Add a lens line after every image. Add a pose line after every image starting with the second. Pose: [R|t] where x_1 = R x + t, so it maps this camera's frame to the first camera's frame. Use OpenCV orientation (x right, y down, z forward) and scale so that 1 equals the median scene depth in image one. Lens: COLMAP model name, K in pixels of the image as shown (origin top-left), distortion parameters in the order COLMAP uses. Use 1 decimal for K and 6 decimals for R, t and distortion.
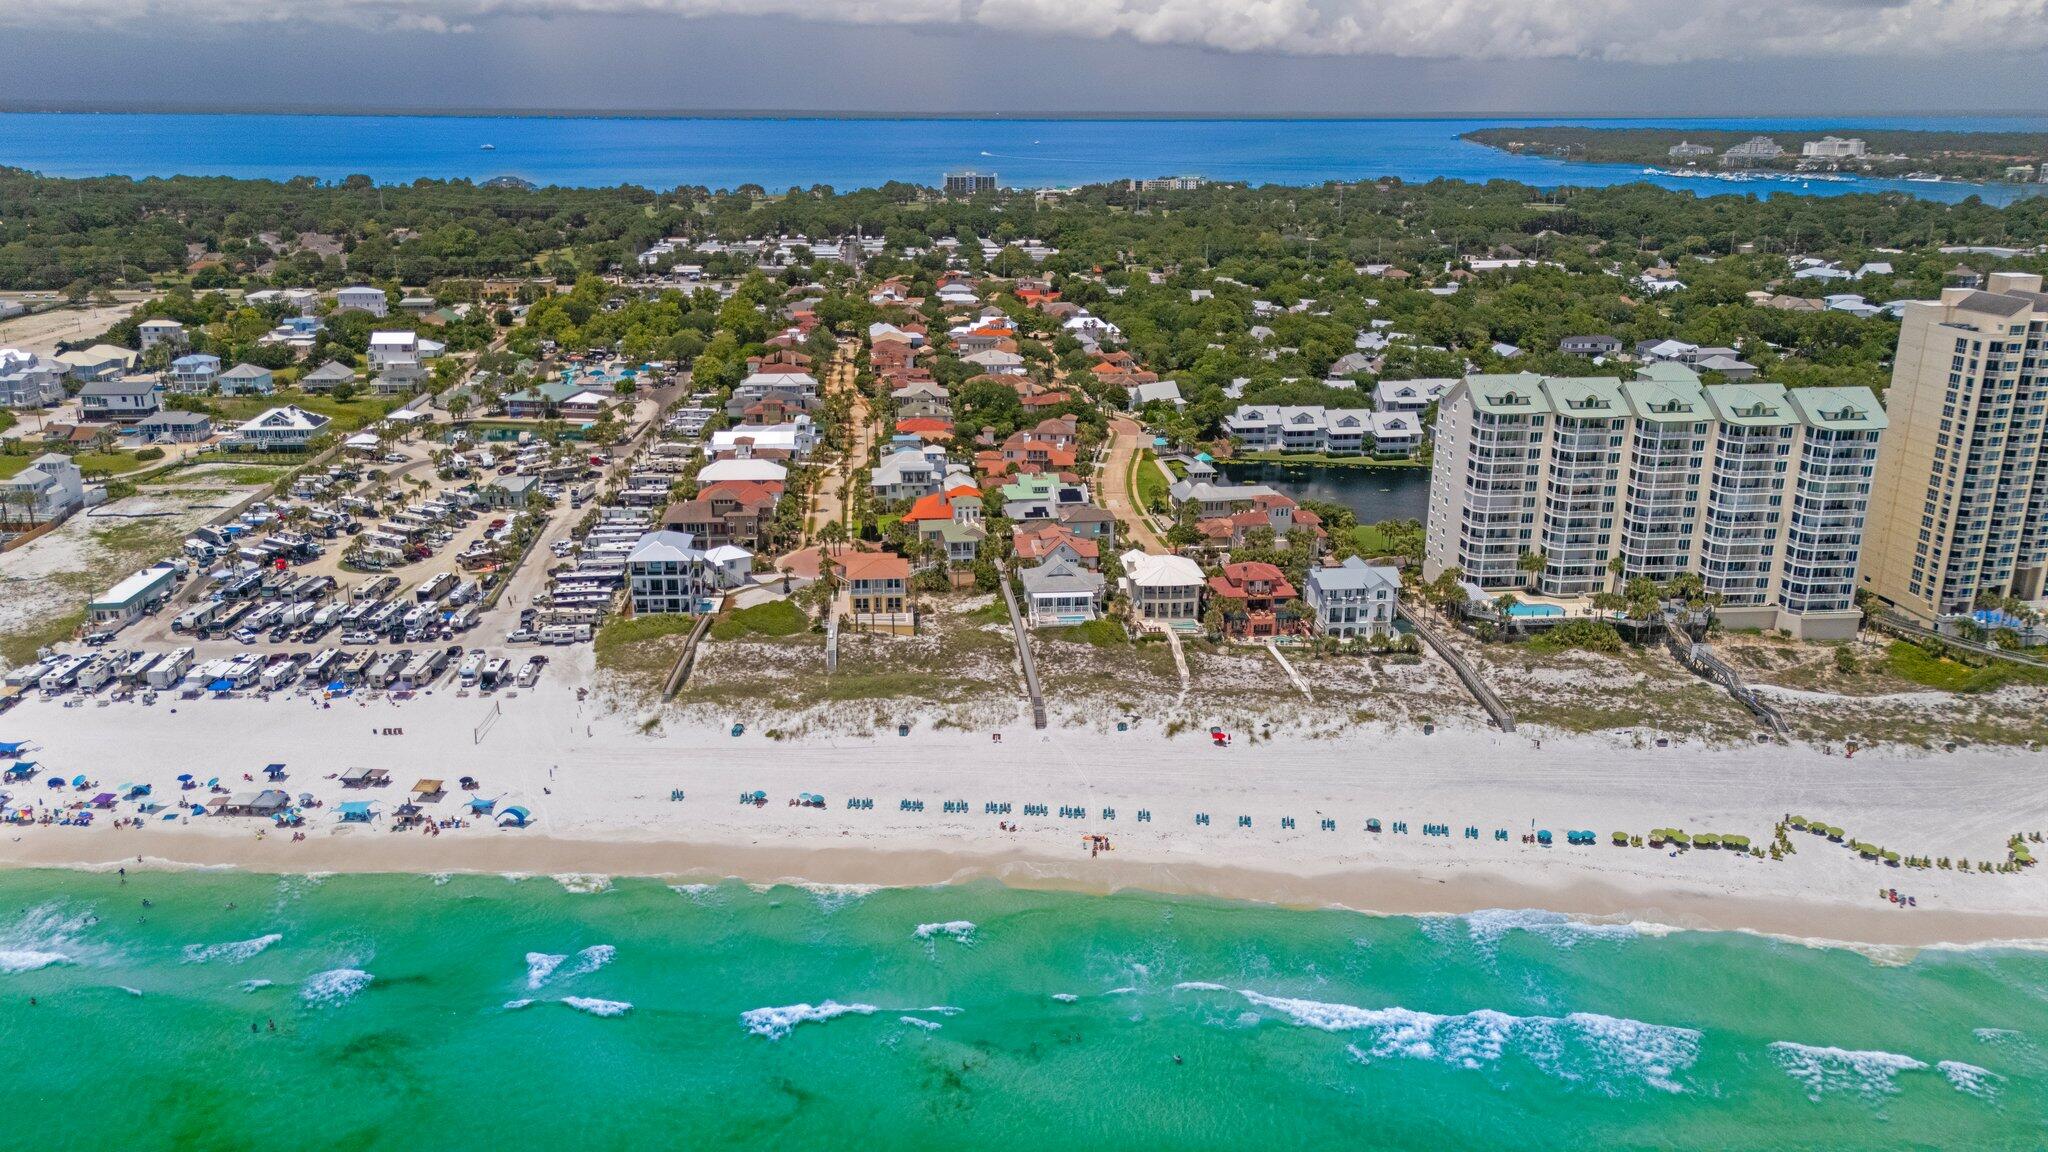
lens RADIAL K [[1569.8, 0, 1031.9], [0, 1569.8, 583.3], [0, 0, 1]] dist [0.087576, -0.083196]
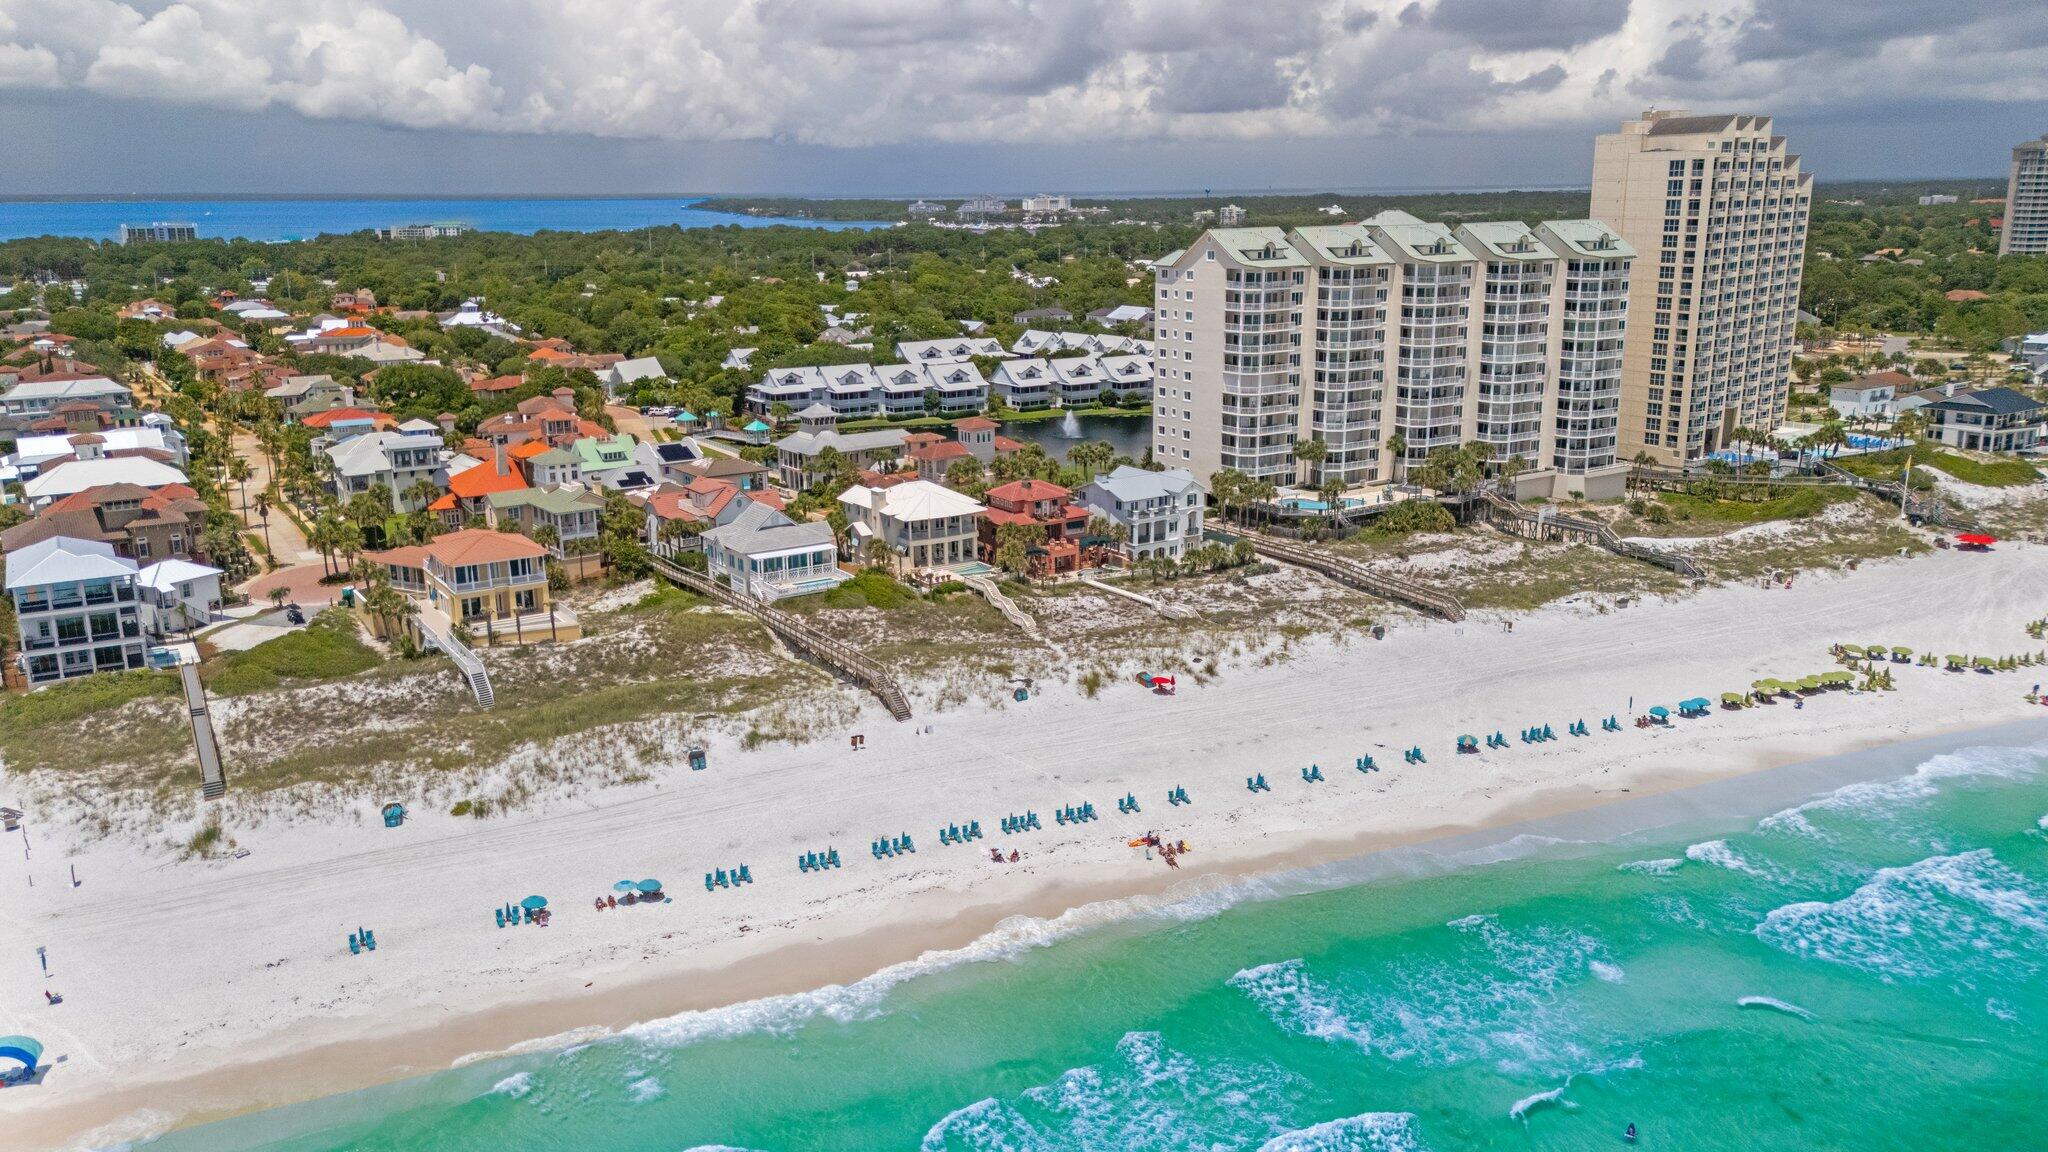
lens RADIAL K [[1569.8, 0, 1031.9], [0, 1569.8, 583.3], [0, 0, 1]] dist [0.087576, -0.083196]
pose [[0.876187, -0.126165, 0.465165, -0.207933], [0.155837, 0.987448, -0.025714, 0.054631], [-0.456082, 0.095020, 0.884851, 0.357057]]
